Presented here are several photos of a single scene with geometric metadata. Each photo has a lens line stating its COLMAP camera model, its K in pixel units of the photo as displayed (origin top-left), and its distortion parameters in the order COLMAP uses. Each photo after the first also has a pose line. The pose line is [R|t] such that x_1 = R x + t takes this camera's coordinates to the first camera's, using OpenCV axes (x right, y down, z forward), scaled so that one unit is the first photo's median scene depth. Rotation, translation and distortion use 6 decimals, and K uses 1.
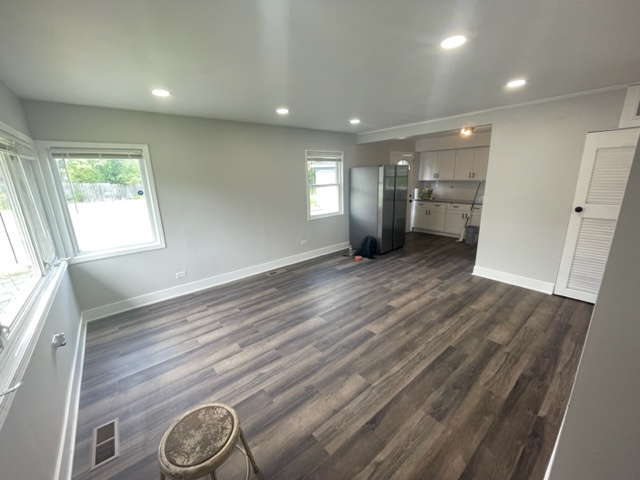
lens RADIAL K [[257.2, 0, 320.0], [0, 257.2, 240.0], [0, 0, 1]] dist [-0.001894, -0.000493]
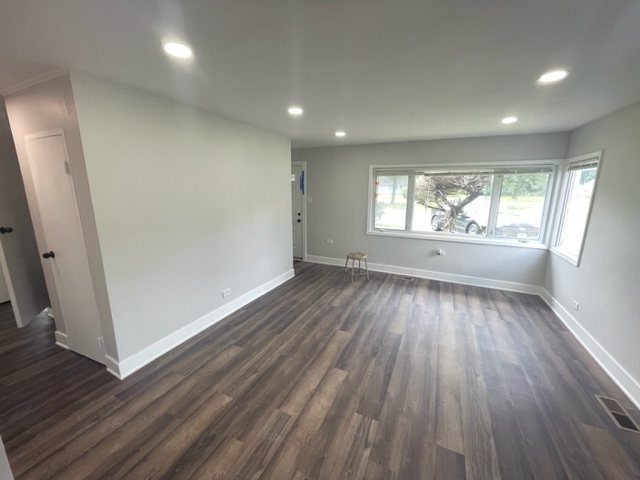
lens RADIAL K [[257.2, 0, 320.0], [0, 257.2, 240.0], [0, 0, 1]] dist [-0.001894, -0.000493]
pose [[-0.903377, 0.109215, -0.414707, 0.601051], [-0.086766, 0.900481, 0.426153, -0.385574], [0.419978, 0.420959, -0.803998, 1.423526]]
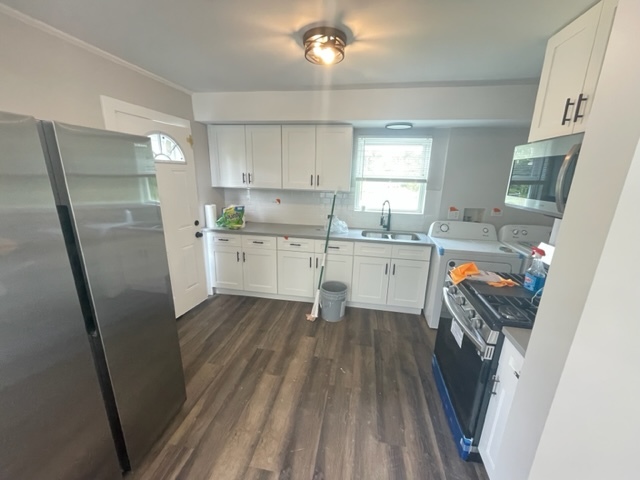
lens RADIAL K [[257.2, 0, 320.0], [0, 257.2, 240.0], [0, 0, 1]] dist [-0.001894, -0.000493]
pose [[0.758817, -0.123180, 0.639549, 0.491005], [0.117261, 0.991745, 0.051885, -0.303919], [-0.640661, 0.035623, 0.766997, 1.152831]]
